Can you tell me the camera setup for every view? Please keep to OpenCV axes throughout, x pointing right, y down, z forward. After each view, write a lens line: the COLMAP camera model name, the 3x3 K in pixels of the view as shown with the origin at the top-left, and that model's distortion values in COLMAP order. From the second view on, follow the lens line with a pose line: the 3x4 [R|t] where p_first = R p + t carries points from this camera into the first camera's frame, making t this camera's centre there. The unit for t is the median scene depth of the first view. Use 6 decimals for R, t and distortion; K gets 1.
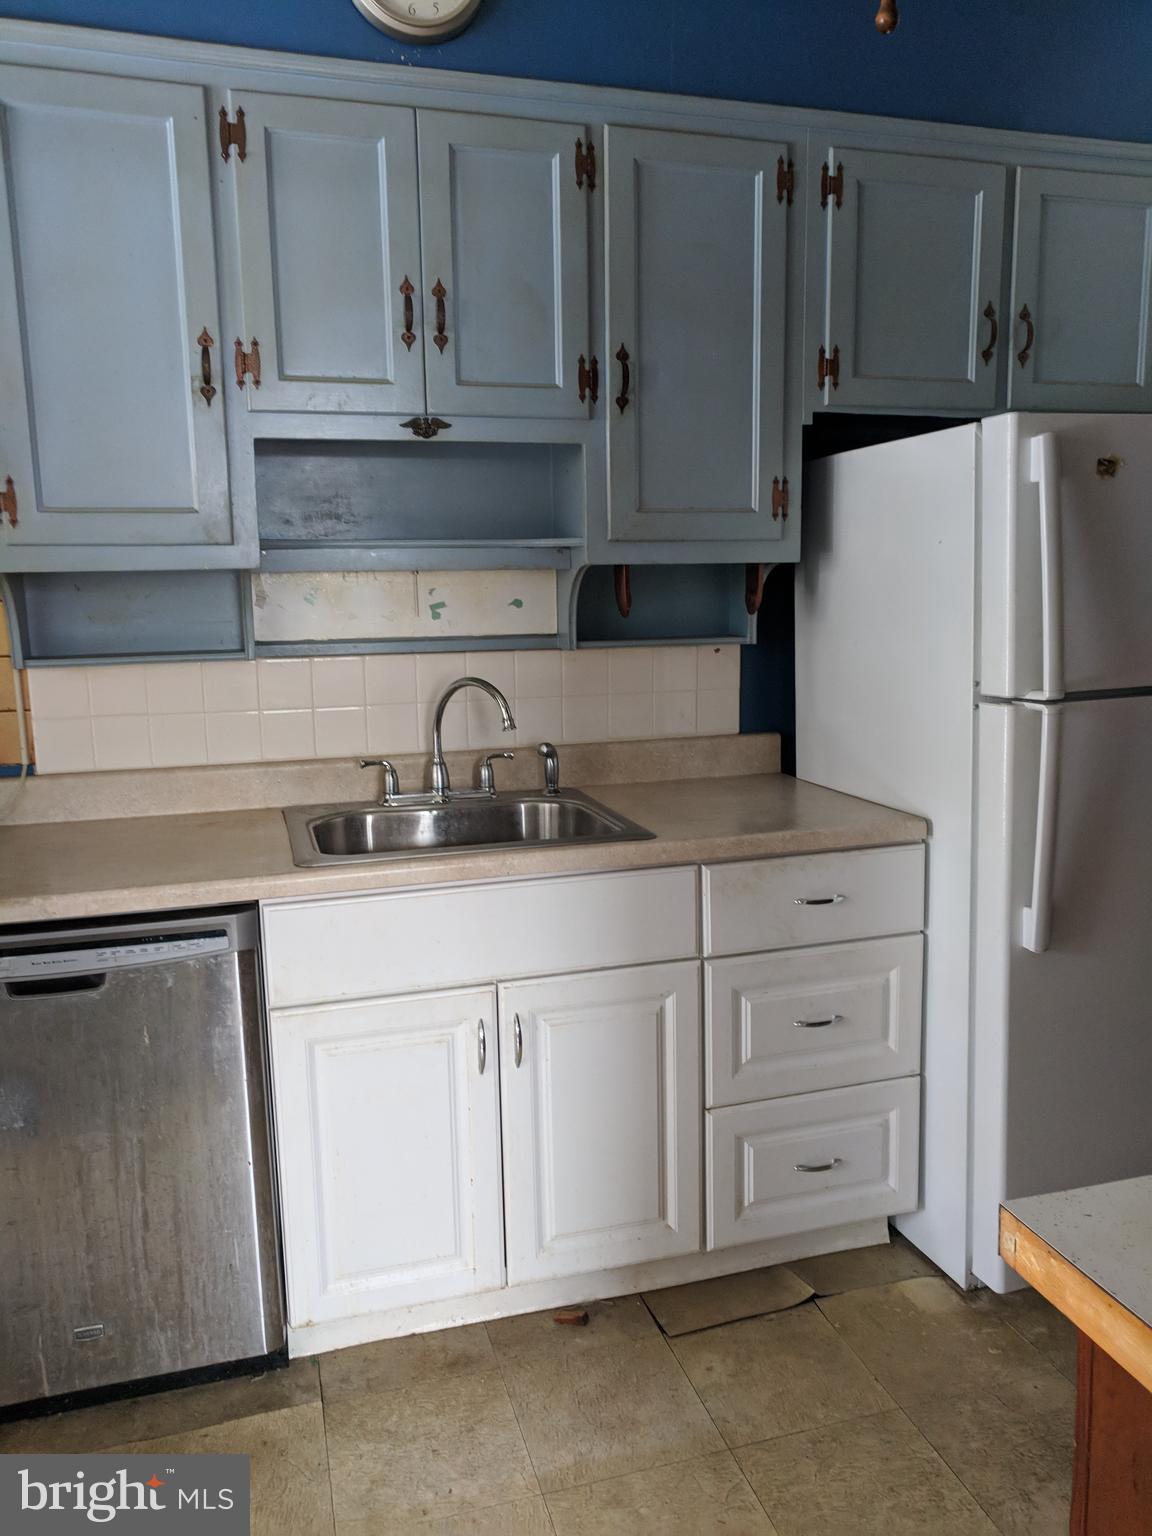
lens RADIAL K [[1138.5, 0, 581.3], [0, 1138.5, 766.6], [0, 0, 1]] dist [-0.003556, 0.015478]
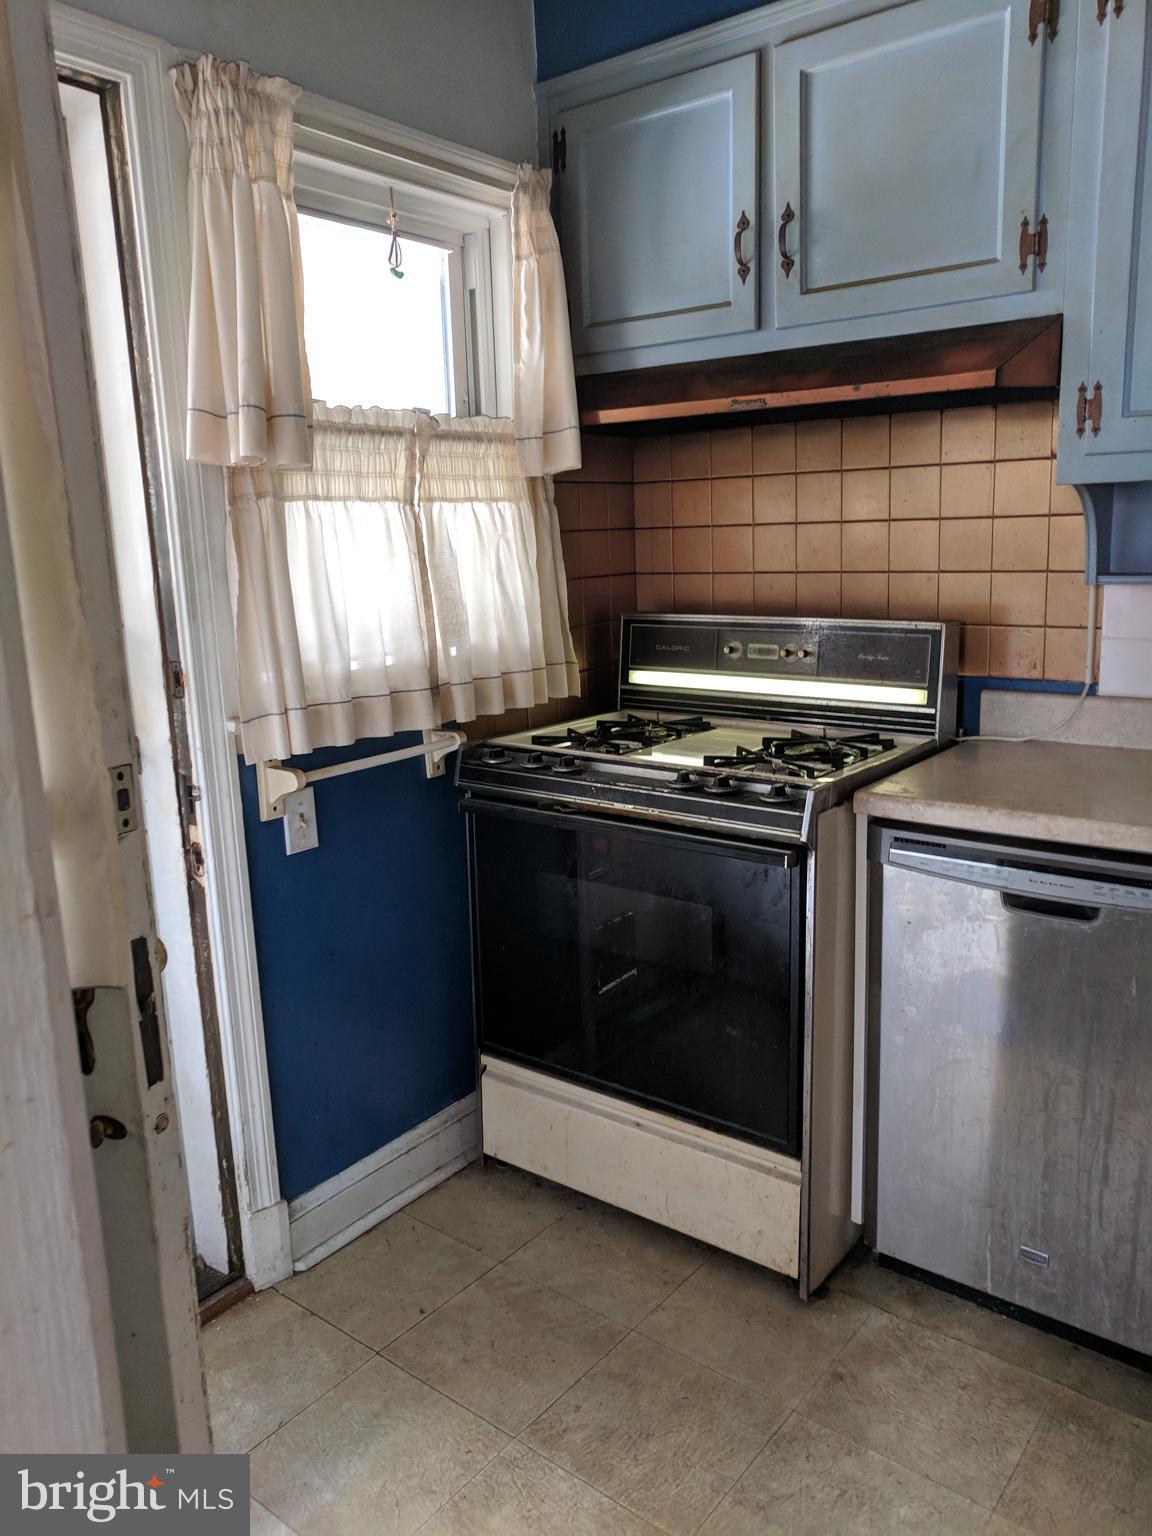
lens RADIAL K [[1138.5, 0, 576.8], [0, 1138.5, 764.3], [0, 0, 1]] dist [-0.003556, 0.015478]
pose [[0.579231, 0.157127, -0.799877, 0.066180], [-0.105610, 0.987442, 0.117495, -0.002074], [0.808293, 0.016418, 0.588551, 0.085979]]
